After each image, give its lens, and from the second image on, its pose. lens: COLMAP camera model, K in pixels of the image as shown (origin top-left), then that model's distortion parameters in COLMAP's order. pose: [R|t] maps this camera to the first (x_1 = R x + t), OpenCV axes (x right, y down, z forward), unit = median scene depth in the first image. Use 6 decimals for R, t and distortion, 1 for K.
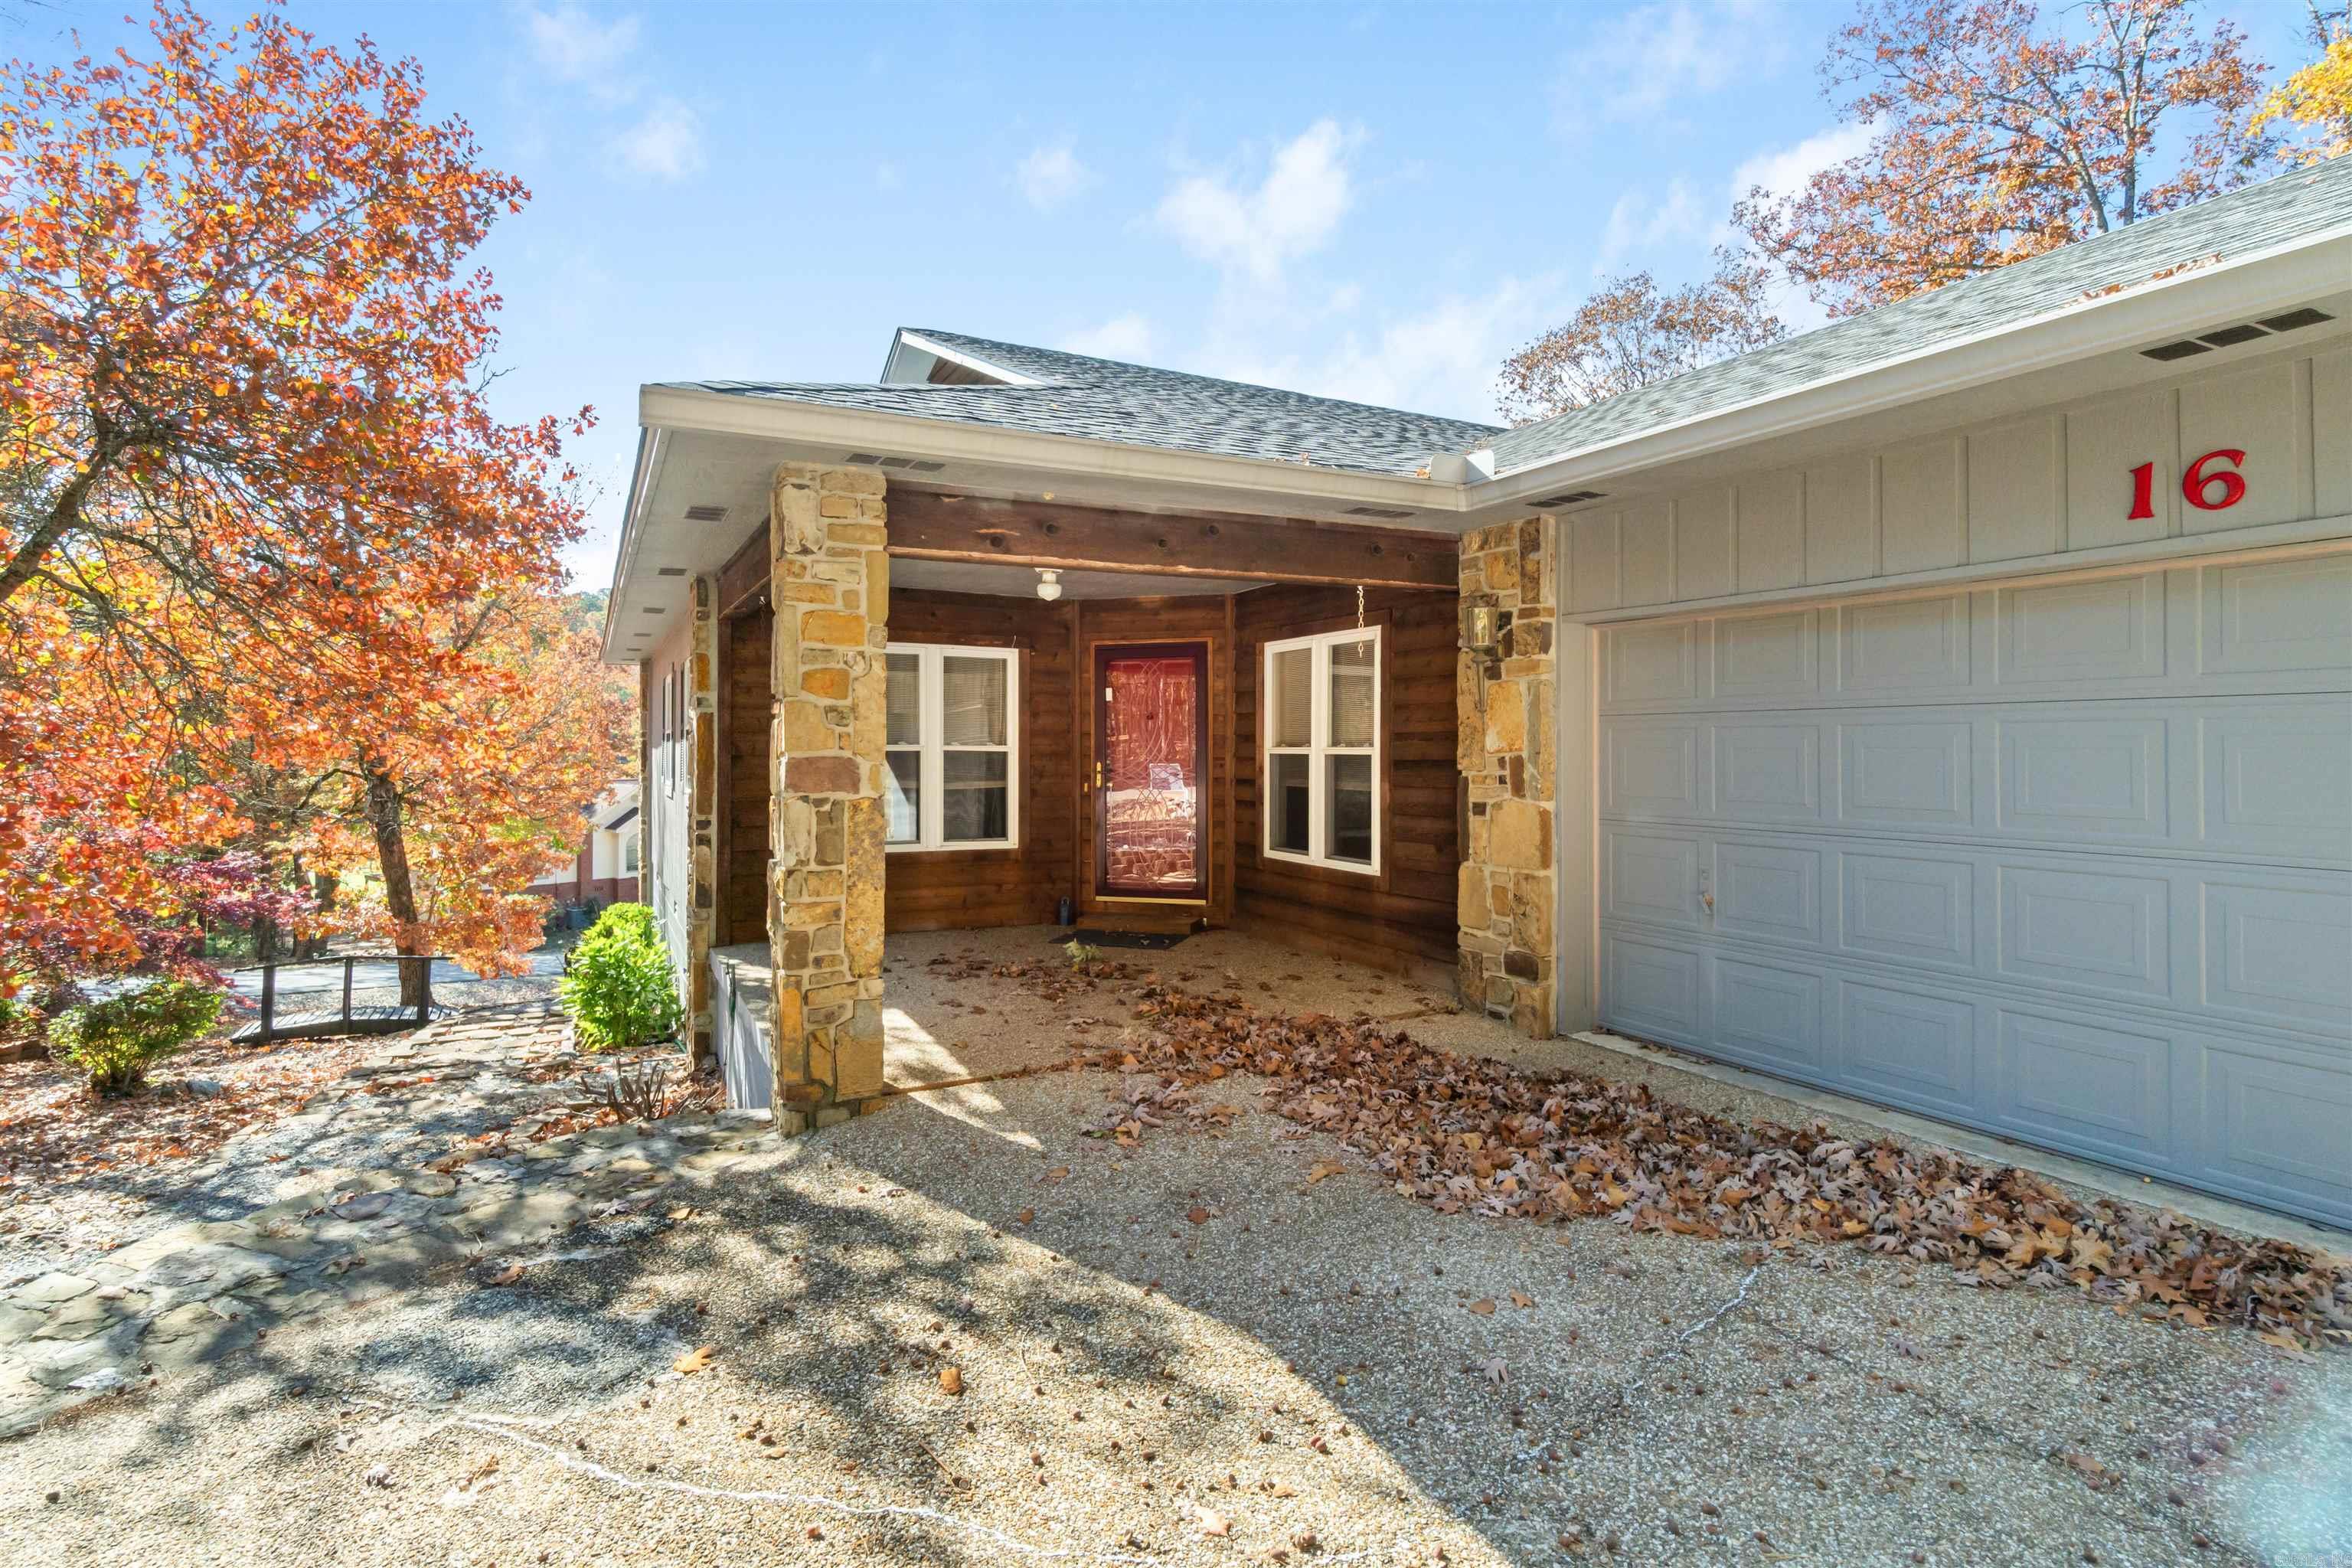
lens RADIAL K [[1140.3, 0, 1176.1], [0, 1140.3, 742.8], [0, 0, 1]] dist [-0.028131, 0.000034]
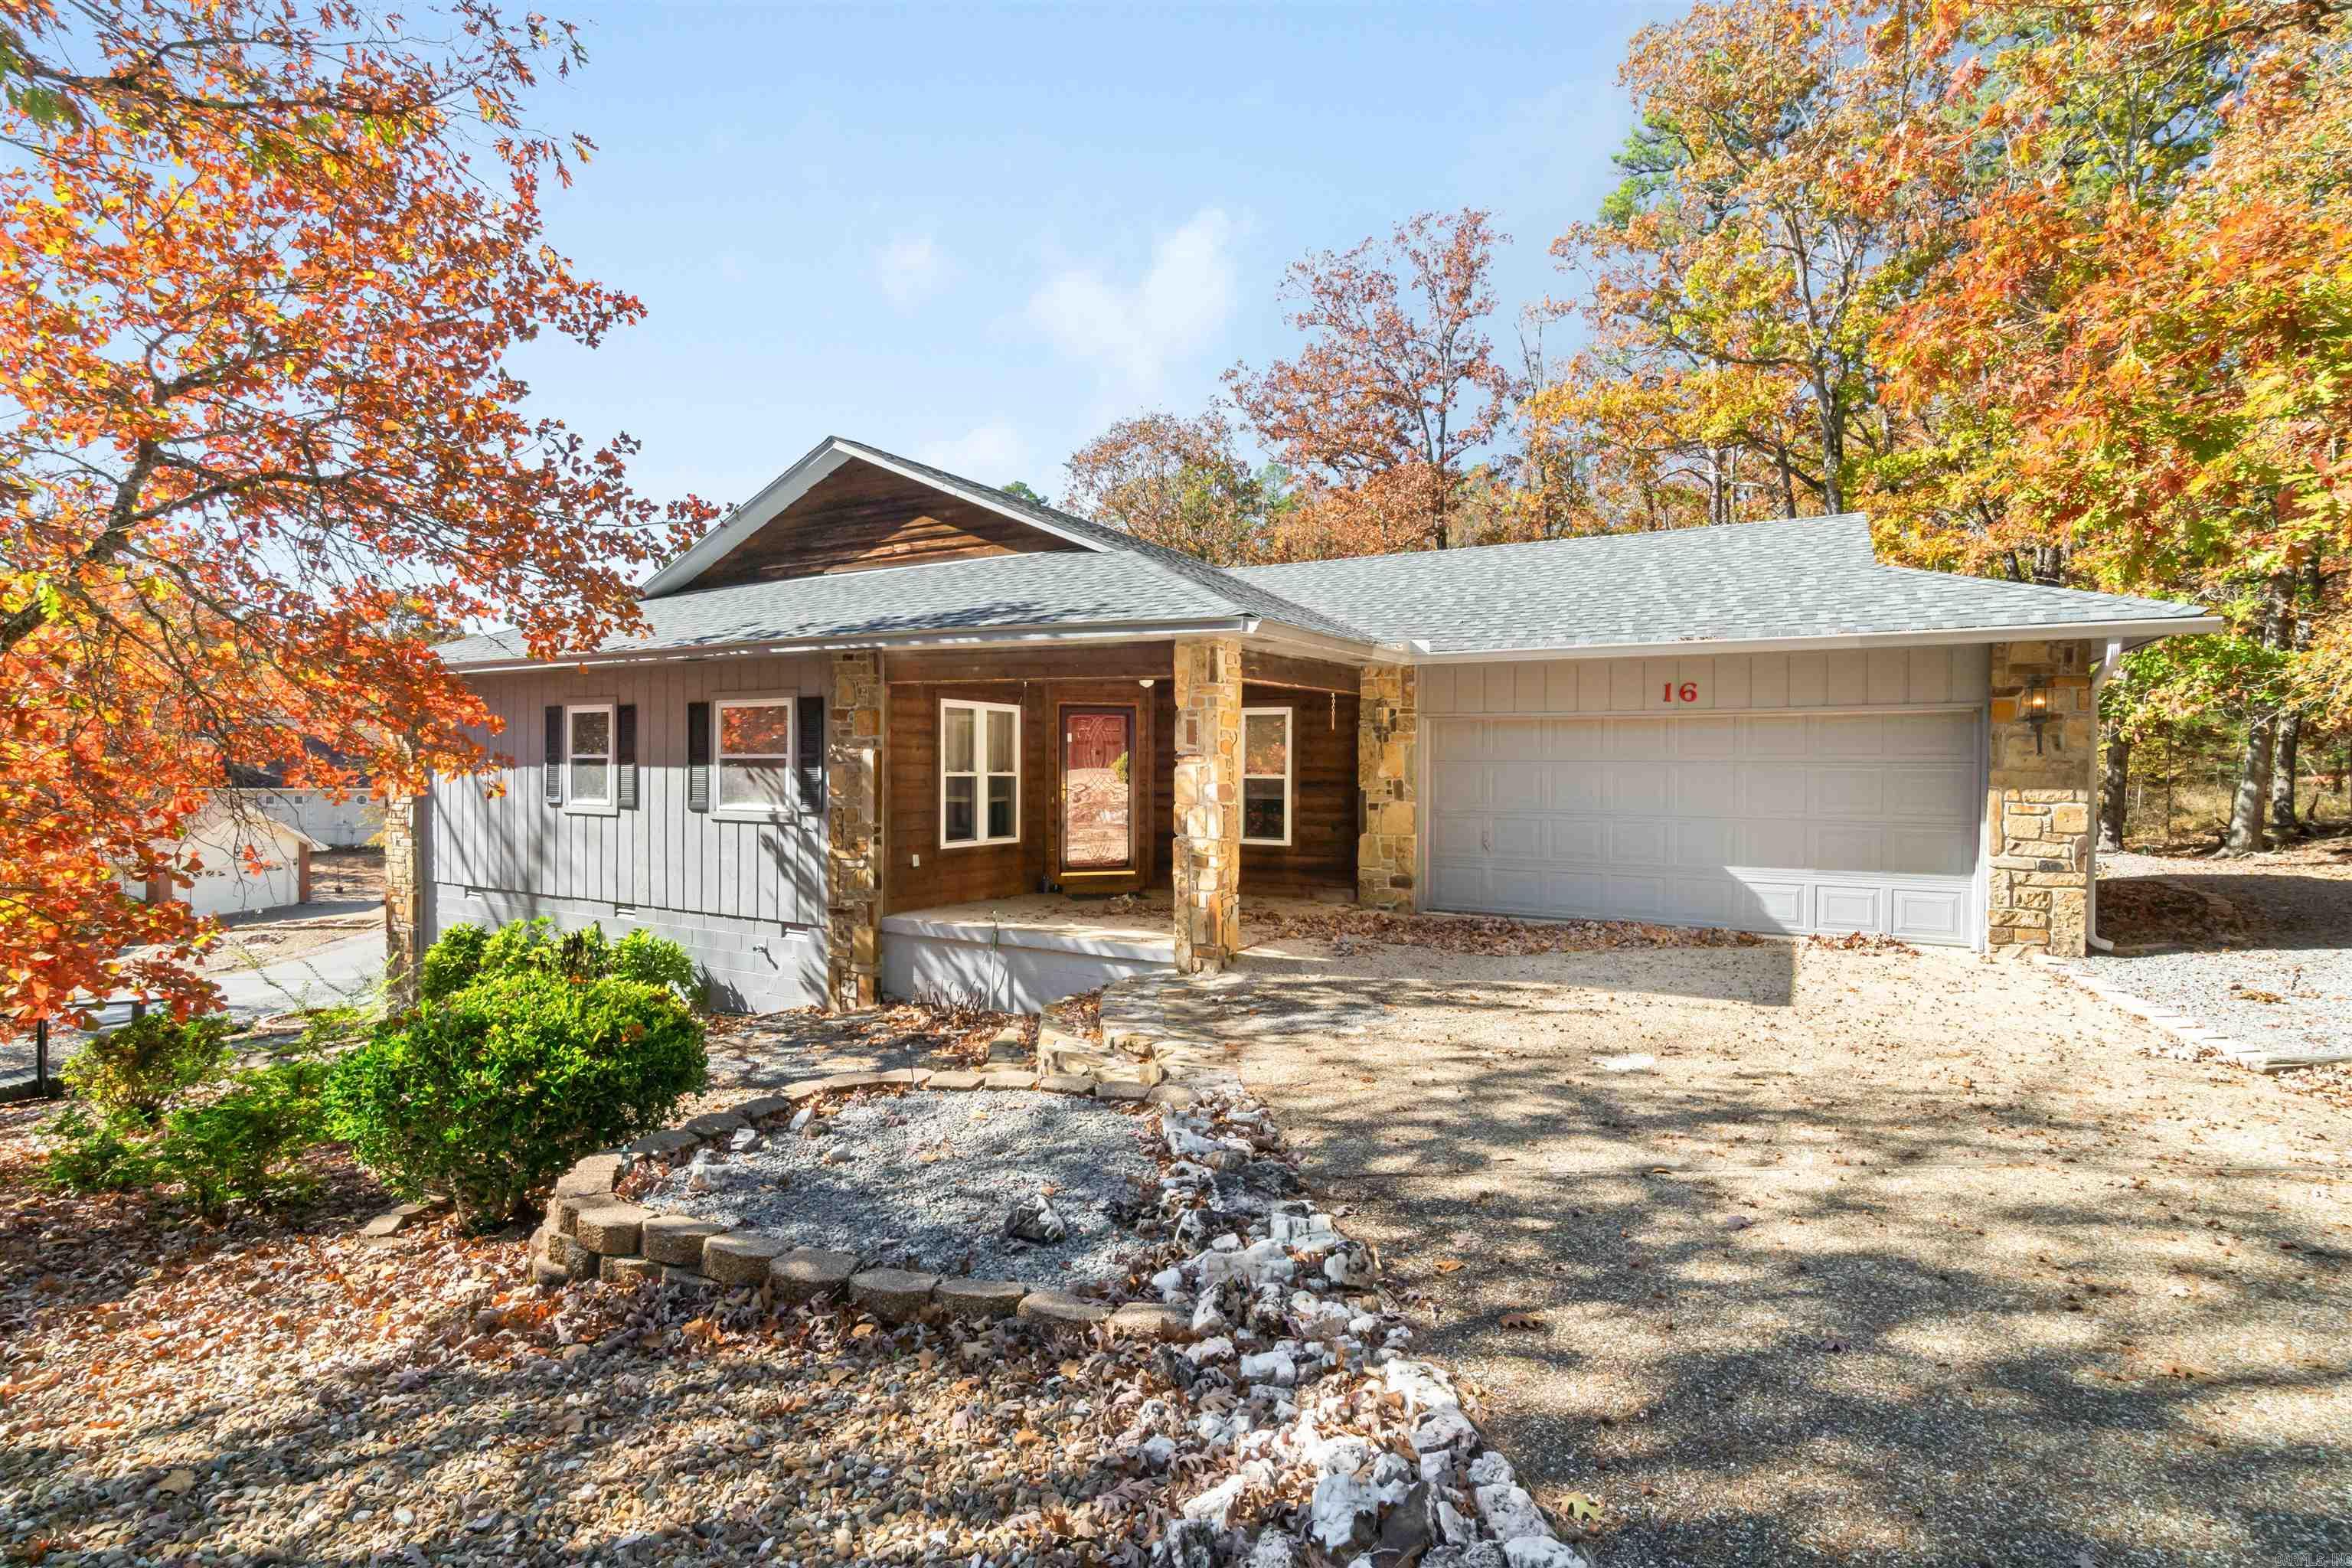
lens RADIAL K [[1140.3, 0, 1176.1], [0, 1140.3, 742.8], [0, 0, 1]] dist [-0.028131, 0.000034]
pose [[0.832766, 0.018756, 0.553307, -1.110442], [-0.009038, 0.999753, -0.020287, -0.009808], [-0.553551, 0.011893, 0.832730, -0.466781]]
